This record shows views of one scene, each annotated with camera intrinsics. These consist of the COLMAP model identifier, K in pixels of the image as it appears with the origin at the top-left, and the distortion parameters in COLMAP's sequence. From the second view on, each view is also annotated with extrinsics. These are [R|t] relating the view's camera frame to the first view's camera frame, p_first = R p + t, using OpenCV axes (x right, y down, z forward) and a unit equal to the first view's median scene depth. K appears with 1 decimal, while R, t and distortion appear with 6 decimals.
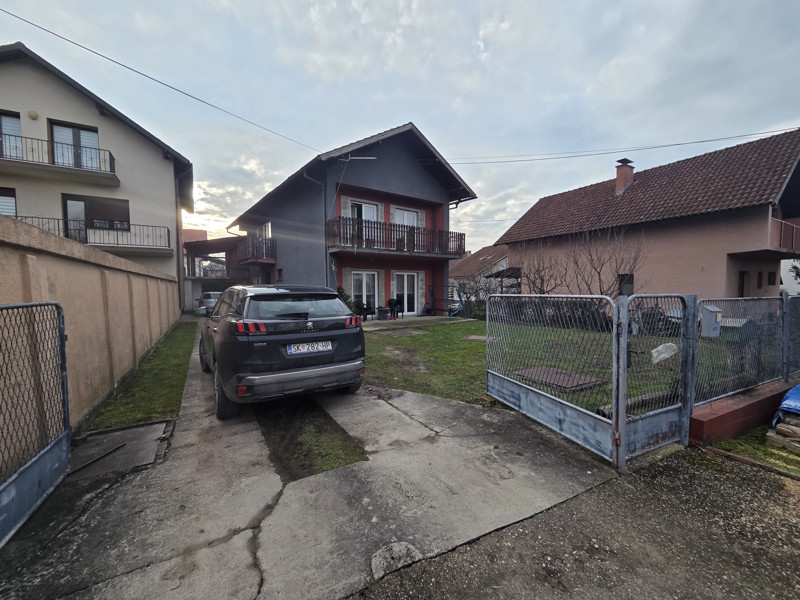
lens RADIAL K [[326.0, 0, 398.4], [0, 326.0, 302.1], [0, 0, 1]] dist [0.000389, -0.000096]
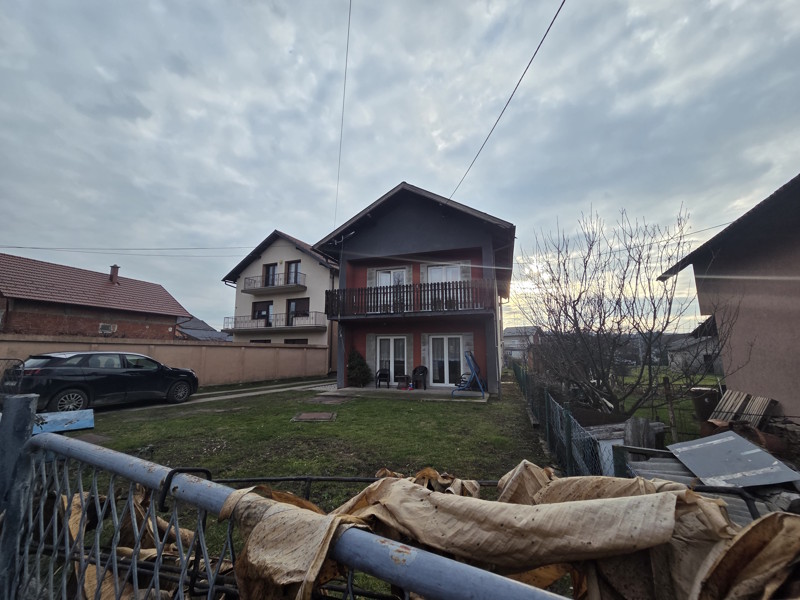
lens RADIAL K [[326.0, 0, 397.0], [0, 326.0, 305.0], [0, 0, 1]] dist [0.000389, -0.000096]
pose [[0.563329, -0.110287, -0.818839, 0.606543], [-0.042574, 0.985860, -0.162072, -0.024368], [0.825135, 0.126161, 0.550668, 0.385081]]
